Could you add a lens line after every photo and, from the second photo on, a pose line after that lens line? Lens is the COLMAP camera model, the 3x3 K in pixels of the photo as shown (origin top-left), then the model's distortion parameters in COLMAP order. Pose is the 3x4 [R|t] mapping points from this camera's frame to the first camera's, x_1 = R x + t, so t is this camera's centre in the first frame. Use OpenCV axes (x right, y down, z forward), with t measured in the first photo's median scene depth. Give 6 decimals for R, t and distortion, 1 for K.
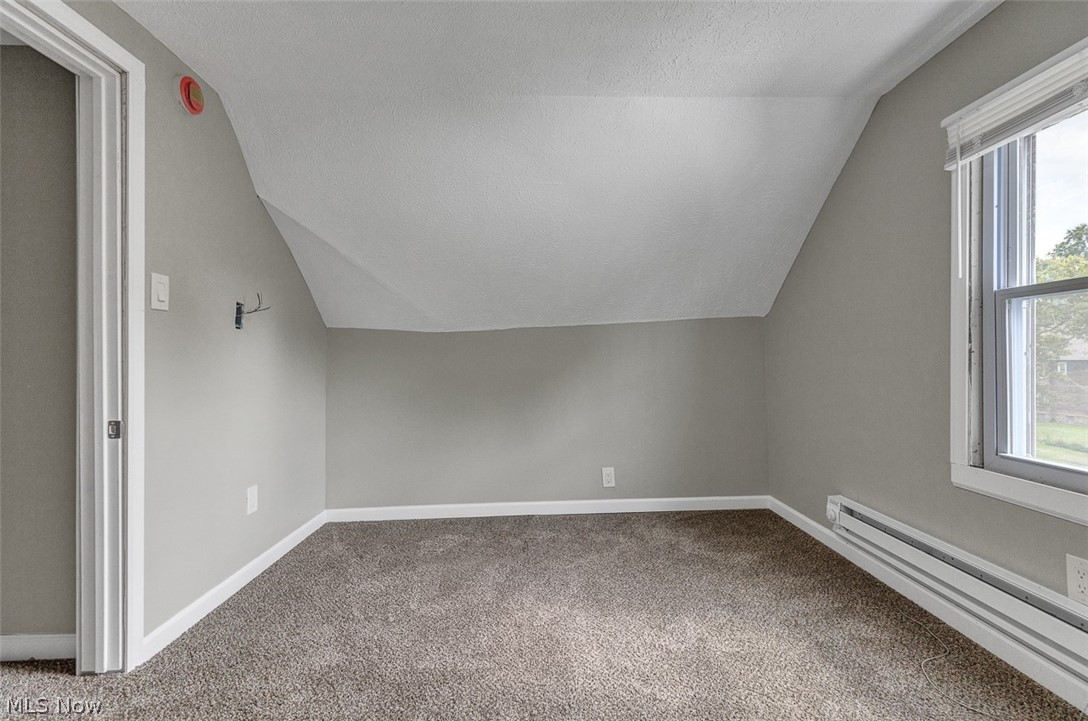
lens RADIAL K [[492.5, 0, 542.8], [0, 492.5, 349.4], [0, 0, 1]] dist [-0.009990, -0.000030]
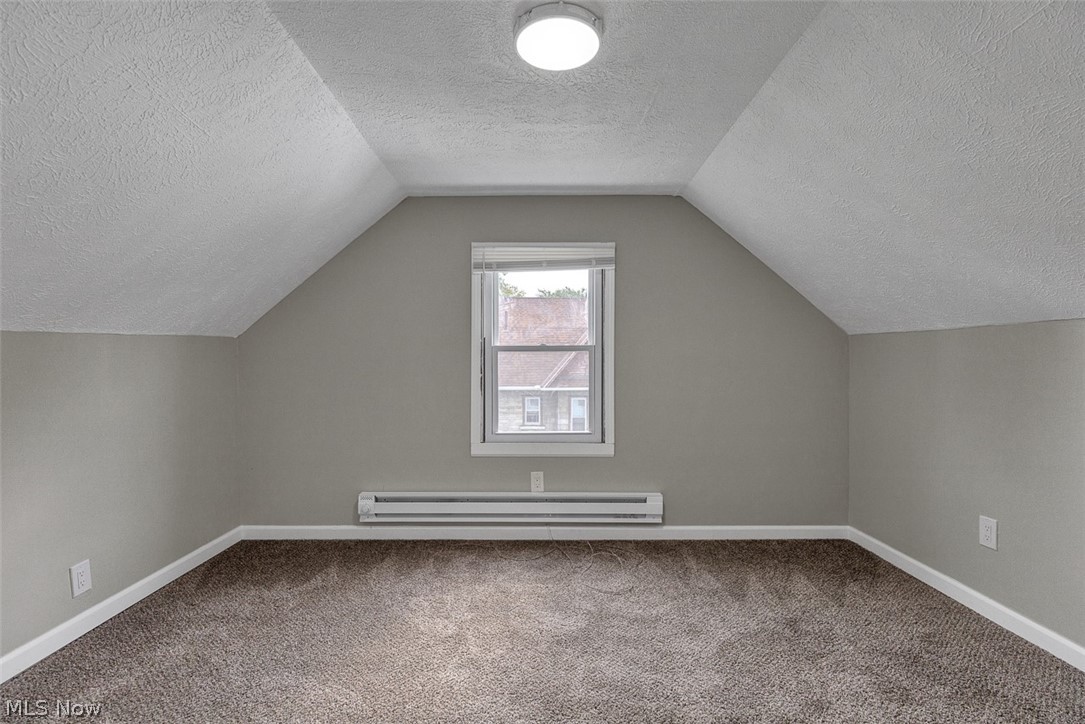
lens RADIAL K [[489.1, 0, 540.0], [0, 489.1, 358.7], [0, 0, 1]] dist [-0.000301, -0.000089]
pose [[0.014398, 0.022470, 0.999644, -0.684141], [-0.019568, 0.999562, -0.022186, -0.024201], [-0.999705, -0.019241, 0.014831, 0.572912]]
